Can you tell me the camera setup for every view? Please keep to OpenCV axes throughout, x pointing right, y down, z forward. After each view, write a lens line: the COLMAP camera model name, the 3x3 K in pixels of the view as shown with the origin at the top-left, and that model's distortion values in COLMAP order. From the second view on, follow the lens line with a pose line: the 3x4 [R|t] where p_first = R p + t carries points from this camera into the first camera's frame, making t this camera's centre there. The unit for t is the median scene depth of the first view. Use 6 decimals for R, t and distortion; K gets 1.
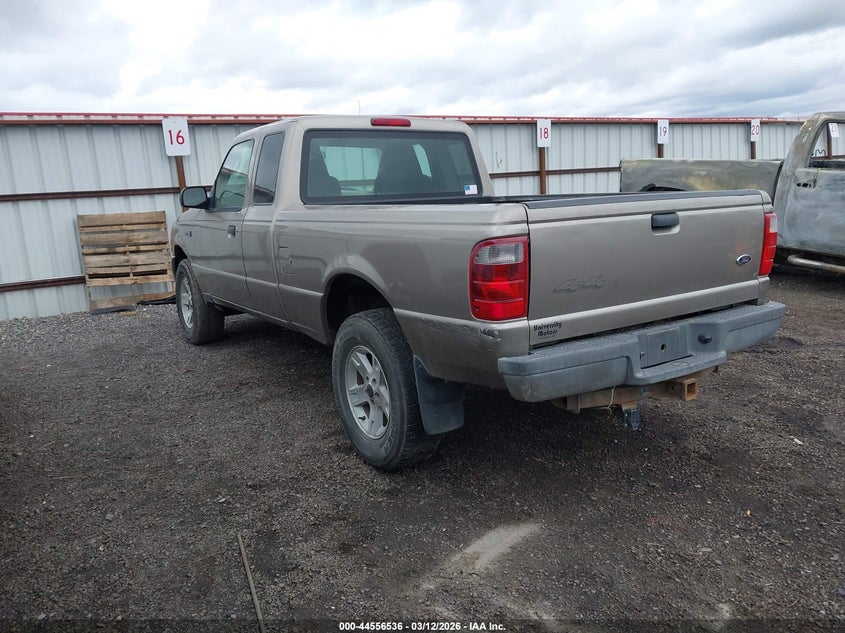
lens RADIAL K [[697.5, 0, 422.5], [0, 697.5, 316.5], [0, 0, 1]] dist [-0.005766, -0.008271]
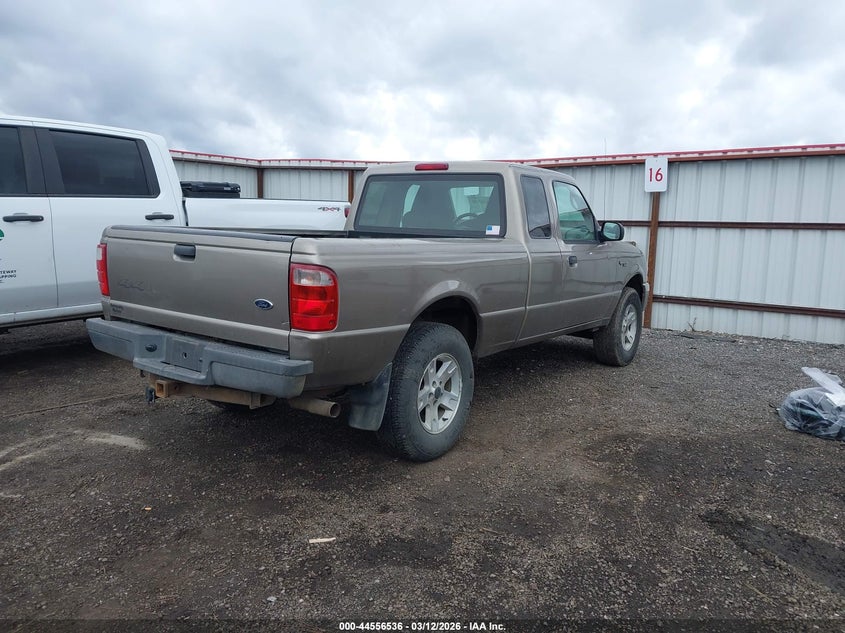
lens RADIAL K [[684.3, 0, 422.5], [0, 684.3, 316.5], [0, 0, 1]] dist [0.034065, 0.003653]
pose [[0.350461, 0.190936, -0.916908, 0.840384], [-0.227152, 0.967097, 0.114566, -0.135077], [0.908614, 0.168126, 0.382301, 0.481256]]
